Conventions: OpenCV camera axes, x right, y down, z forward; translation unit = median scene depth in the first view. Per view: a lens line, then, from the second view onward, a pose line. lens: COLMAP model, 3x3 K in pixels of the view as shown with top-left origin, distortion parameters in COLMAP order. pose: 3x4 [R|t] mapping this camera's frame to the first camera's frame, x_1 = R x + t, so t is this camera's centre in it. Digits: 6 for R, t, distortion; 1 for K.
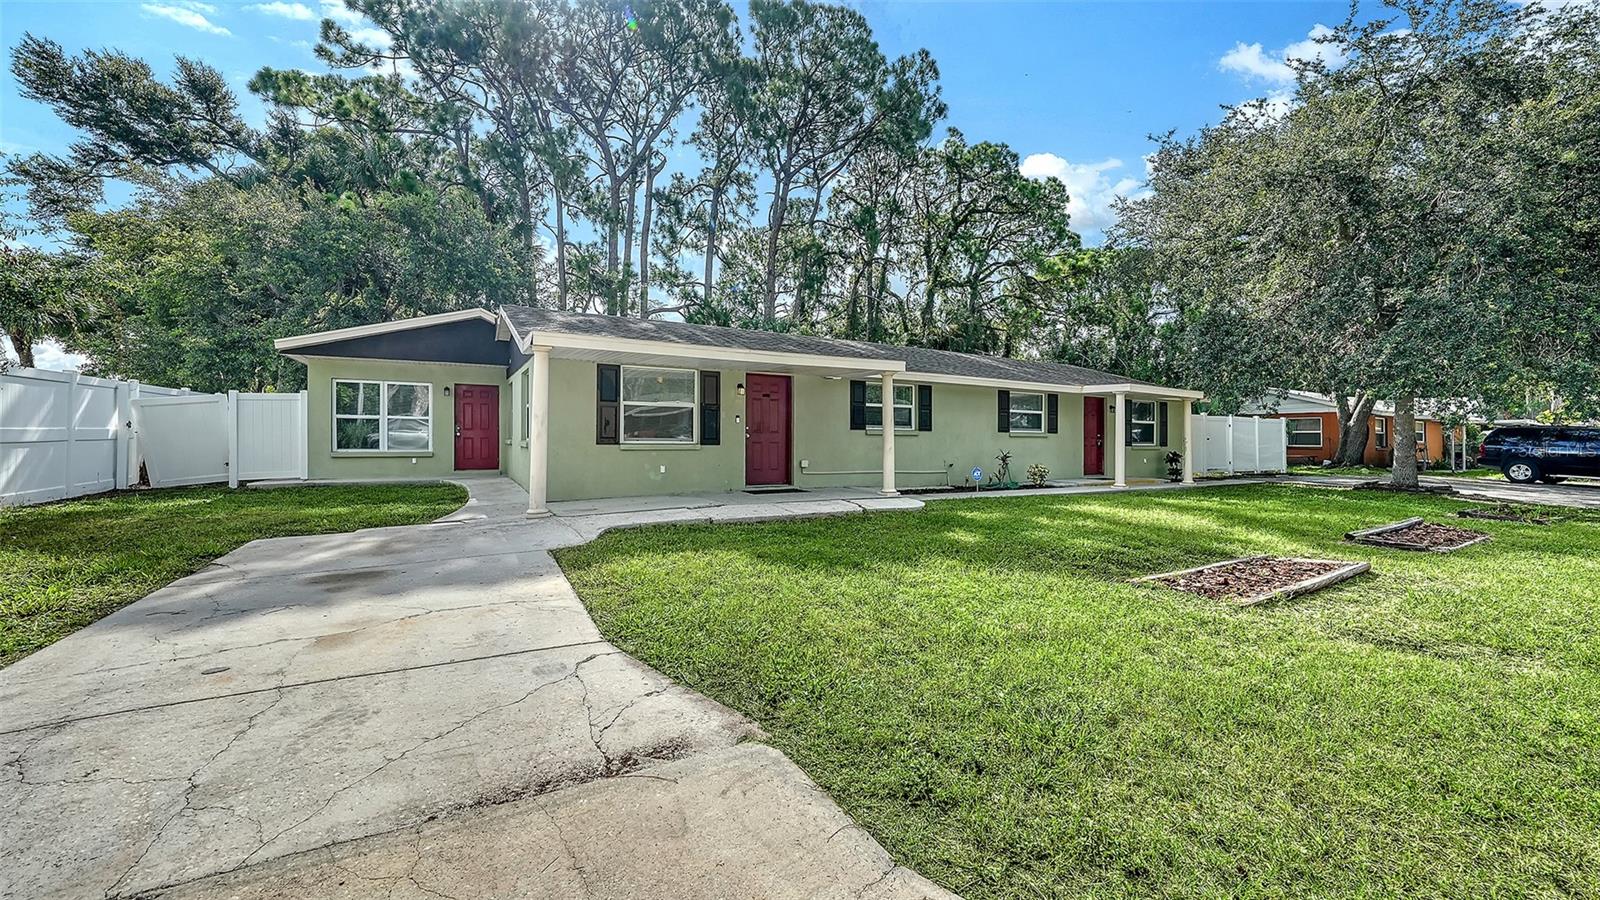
lens RADIAL K [[598.3, 0, 802.2], [0, 598.3, 432.3], [0, 0, 1]] dist [-0.001187, -0.000116]
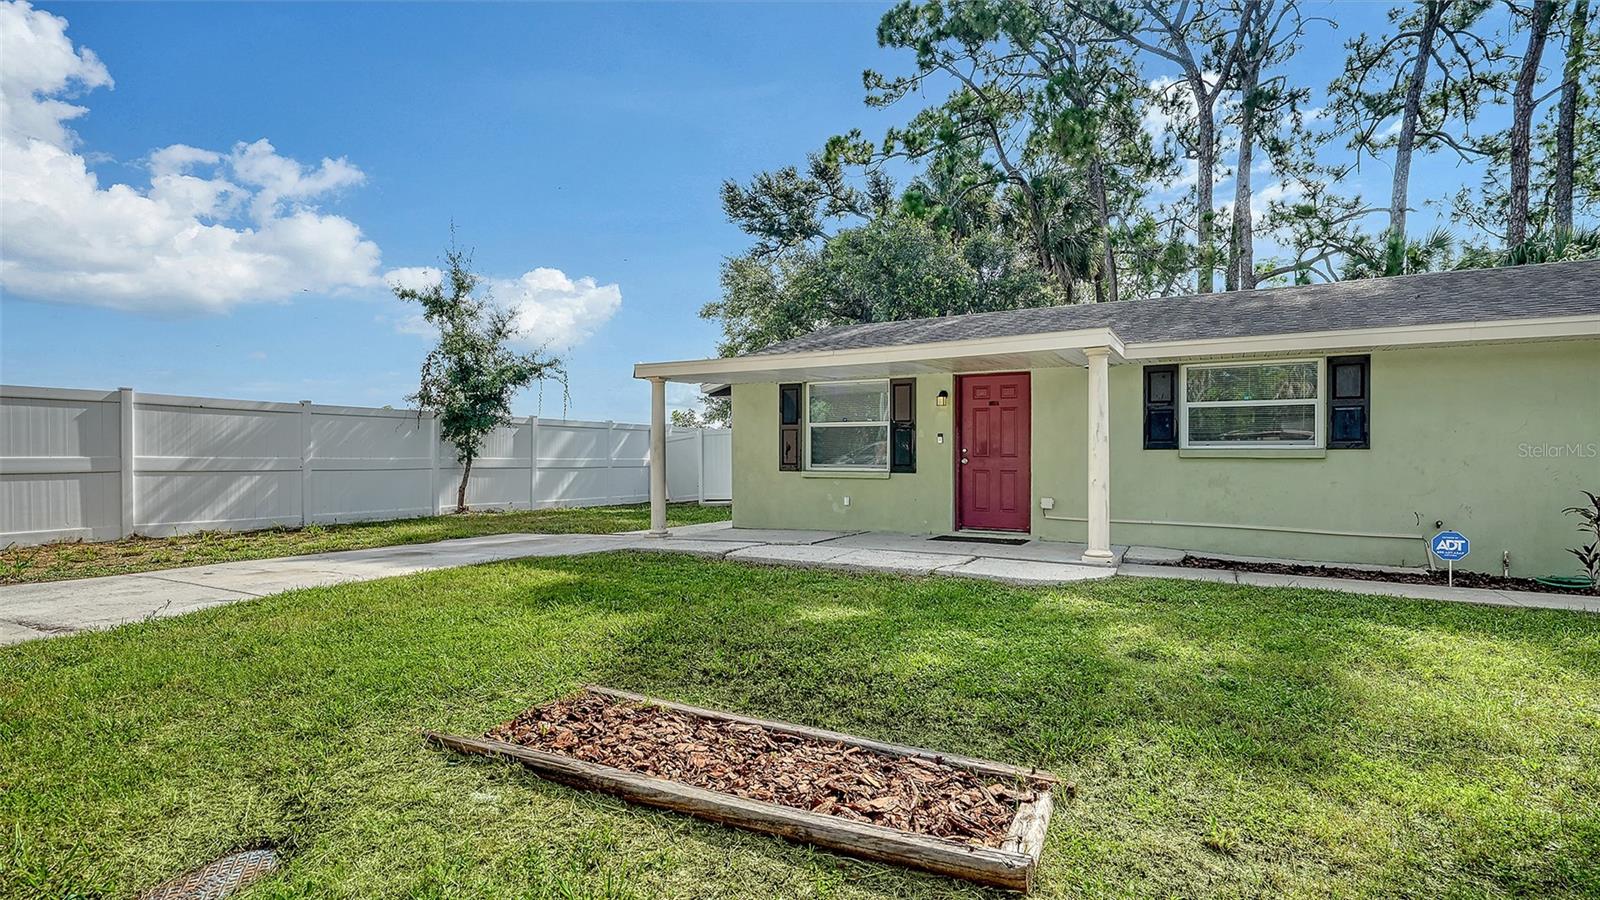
lens RADIAL K [[805.2, 0, 799.3], [0, 805.2, 464.3], [0, 0, 1]] dist [0.002216, 0.000033]
pose [[0.501423, -0.005909, -0.865182, 0.685463], [0.002573, 0.999982, -0.005338, 0.015339], [0.865198, 0.000450, 0.501430, 0.357881]]
